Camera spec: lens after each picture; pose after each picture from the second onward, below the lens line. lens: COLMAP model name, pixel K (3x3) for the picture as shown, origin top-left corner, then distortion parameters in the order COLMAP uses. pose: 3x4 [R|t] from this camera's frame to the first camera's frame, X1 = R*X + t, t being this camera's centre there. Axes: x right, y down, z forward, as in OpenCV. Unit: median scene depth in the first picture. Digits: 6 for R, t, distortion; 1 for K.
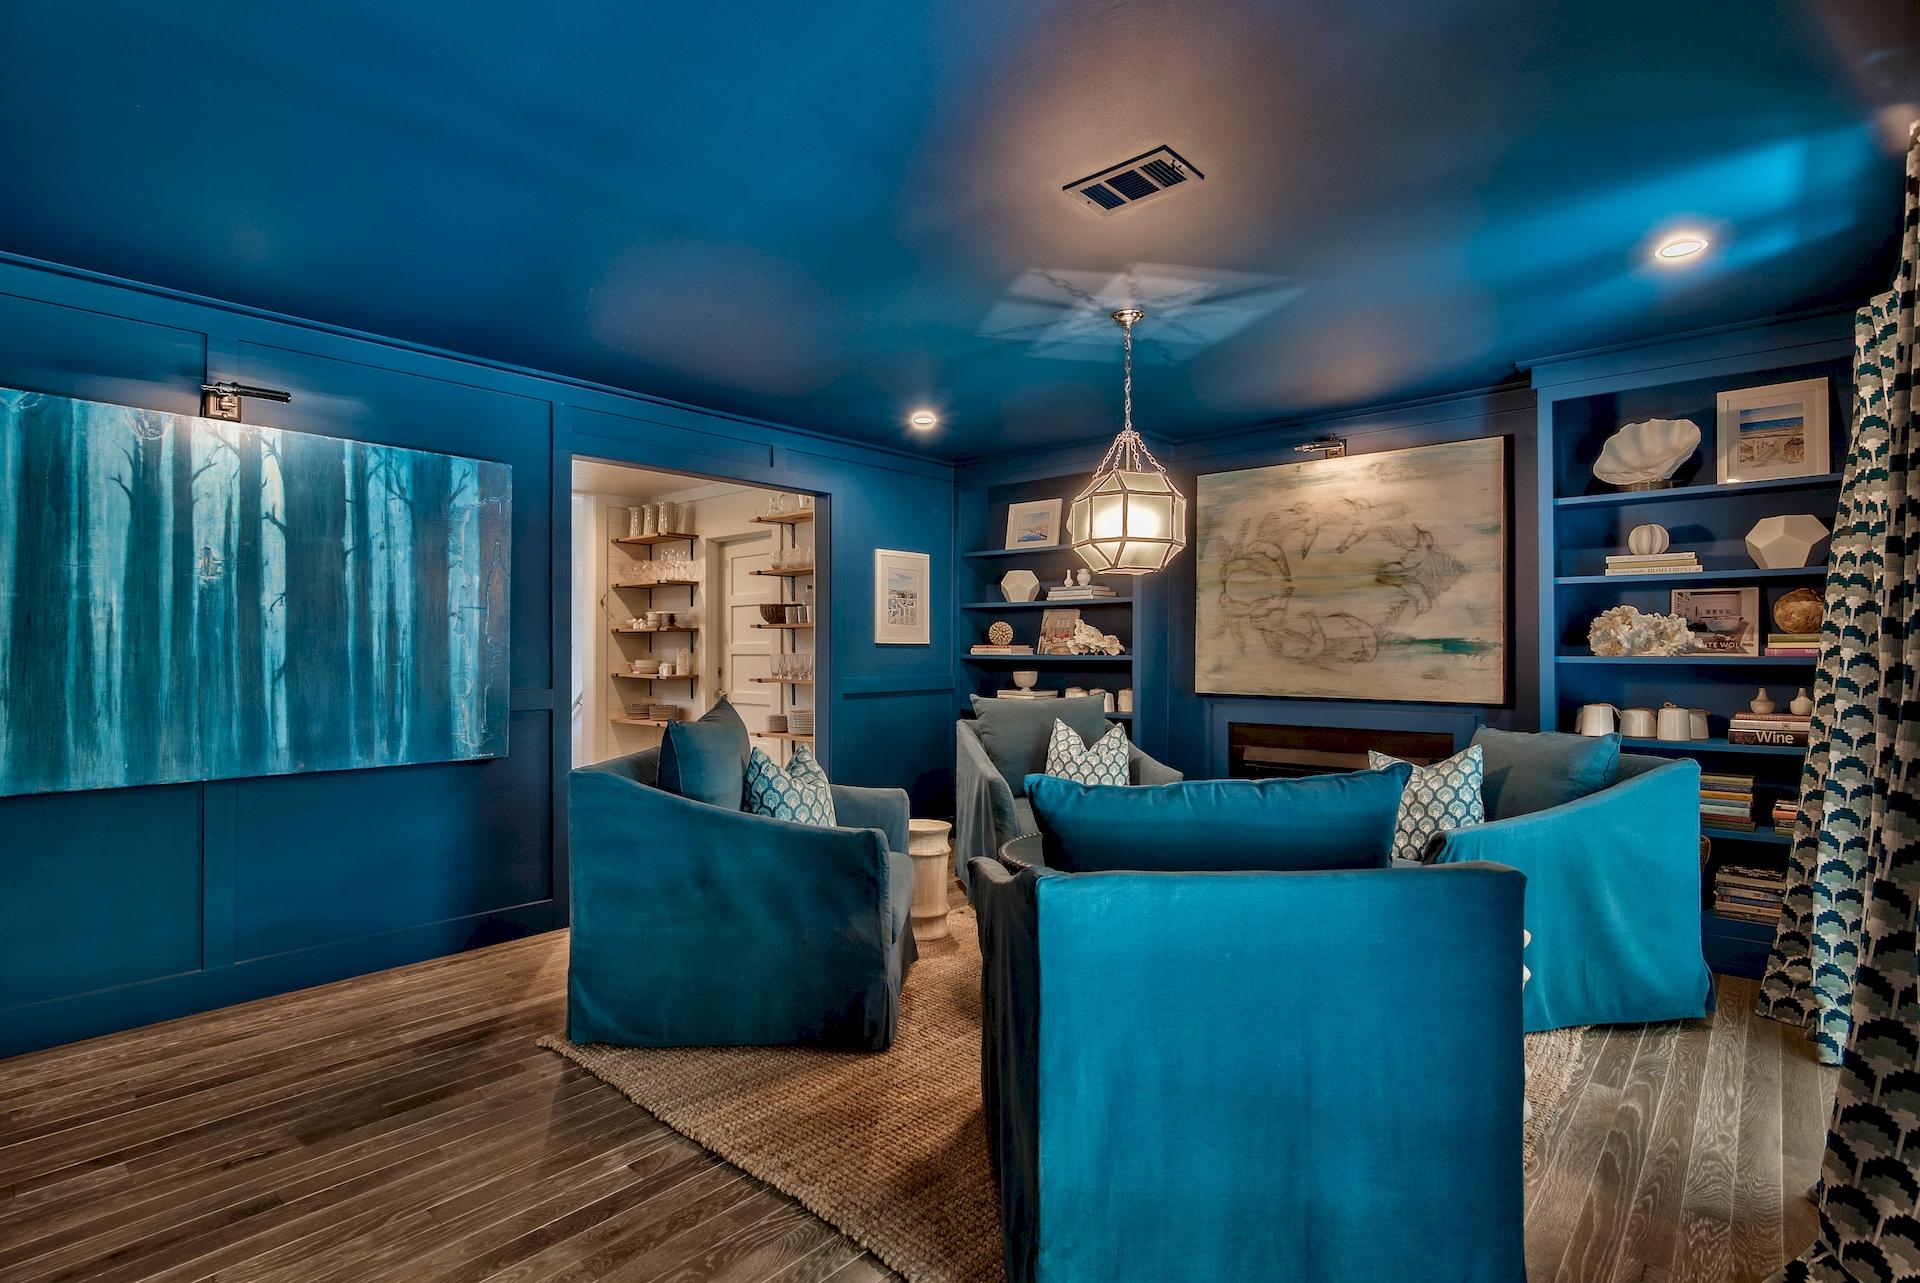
lens RADIAL K [[947.3, 0, 931.8], [0, 947.3, 663.8], [0, 0, 1]] dist [-0.009600, -0.000653]
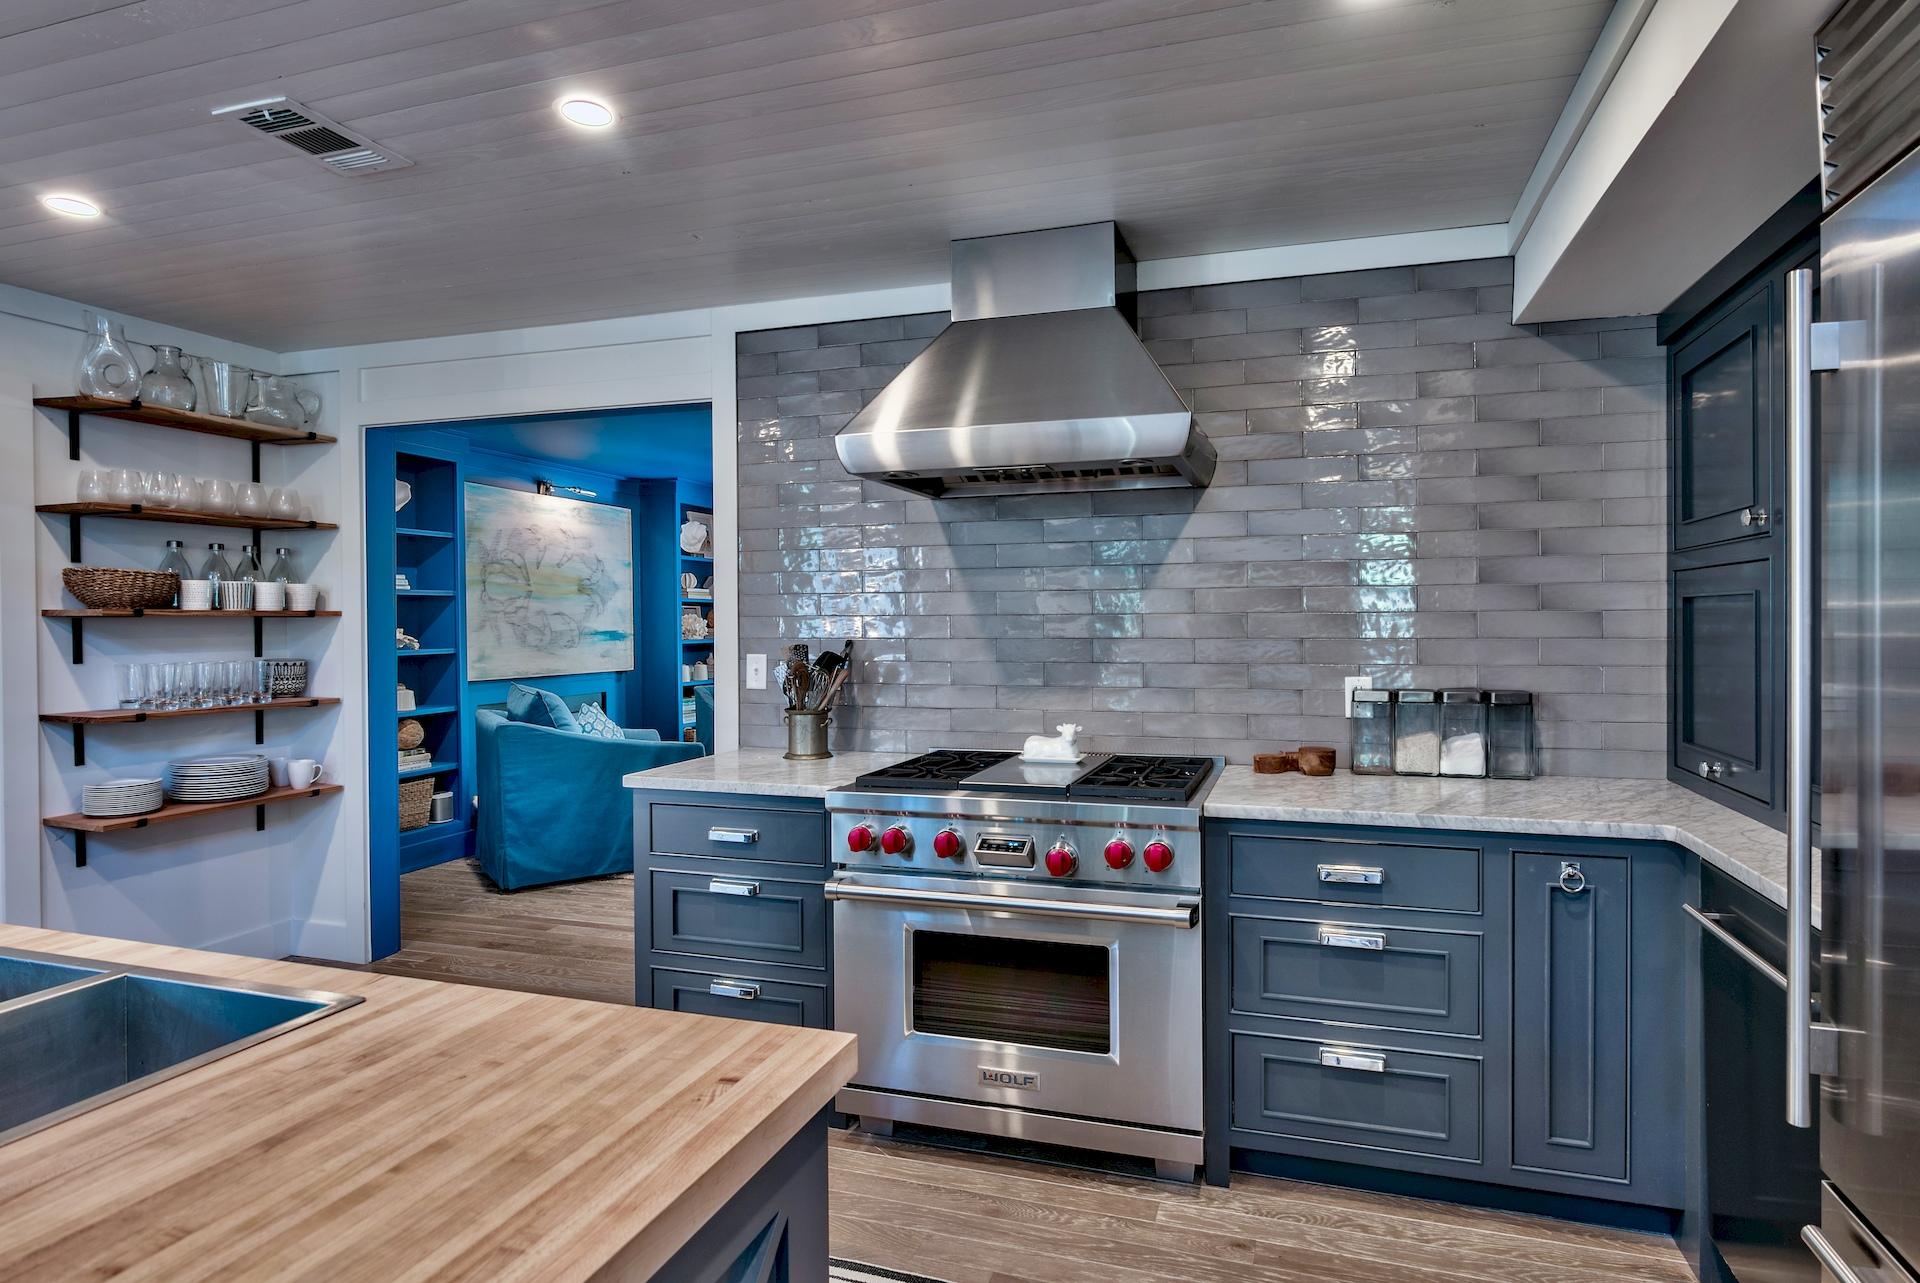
lens RADIAL K [[926.3, 0, 1026.9], [0, 926.3, 638.6], [0, 0, 1]] dist [-0.000399, -0.000799]
pose [[-0.430327, -0.009709, 0.902621, -1.117004], [0.026184, 0.999387, 0.023233, -0.030884], [-0.902293, 0.033632, -0.429809, 1.024323]]
